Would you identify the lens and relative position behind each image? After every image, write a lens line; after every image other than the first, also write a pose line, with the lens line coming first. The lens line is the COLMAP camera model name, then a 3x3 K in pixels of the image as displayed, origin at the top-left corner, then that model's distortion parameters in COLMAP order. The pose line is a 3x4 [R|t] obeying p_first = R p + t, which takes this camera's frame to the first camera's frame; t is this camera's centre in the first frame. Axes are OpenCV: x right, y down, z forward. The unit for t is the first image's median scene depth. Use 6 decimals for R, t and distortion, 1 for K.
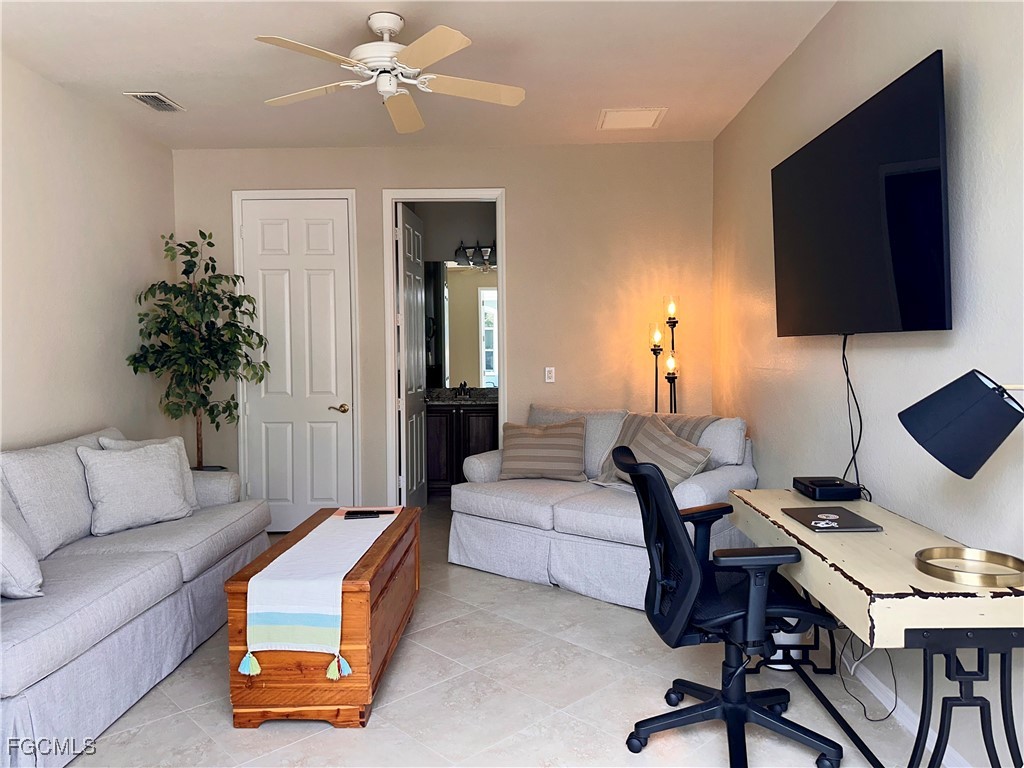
lens RADIAL K [[725.4, 0, 509.4], [0, 725.4, 379.2], [0, 0, 1]] dist [0.063219, -0.082841]
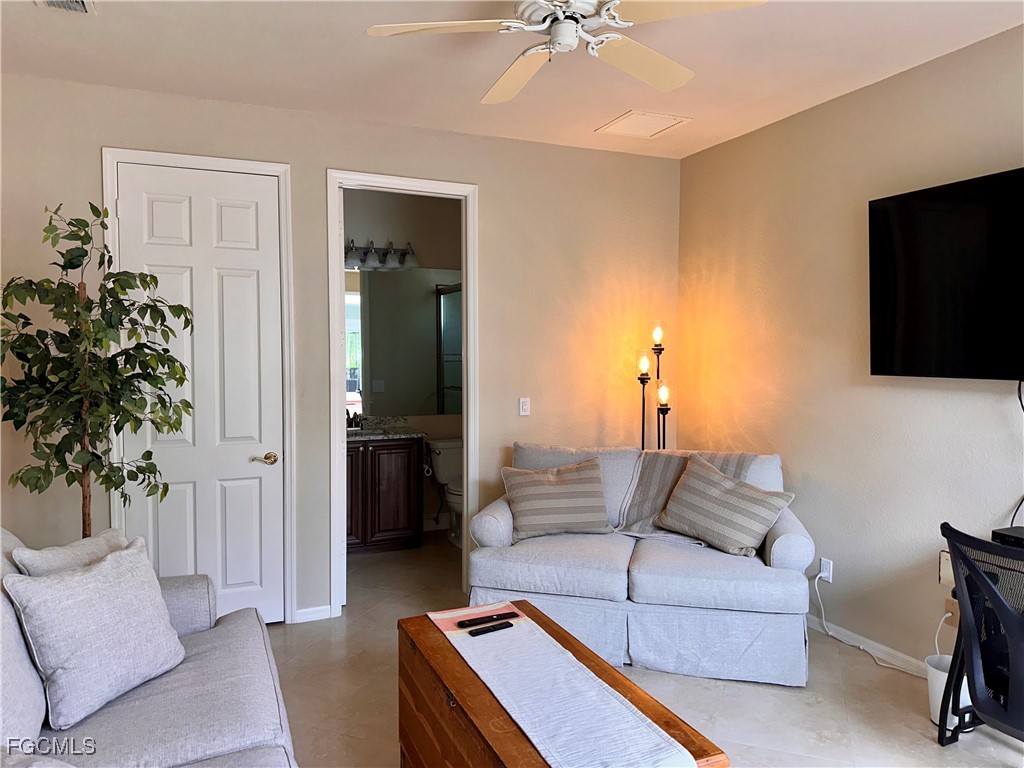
lens RADIAL K [[725.4, 0, 509.4], [0, 725.4, 379.2], [0, 0, 1]] dist [0.063219, -0.082841]
pose [[0.905494, -0.007002, 0.424302, -0.350873], [0.008620, 0.999961, -0.001894, -0.040144], [-0.424272, 0.005373, 0.905519, 0.241924]]
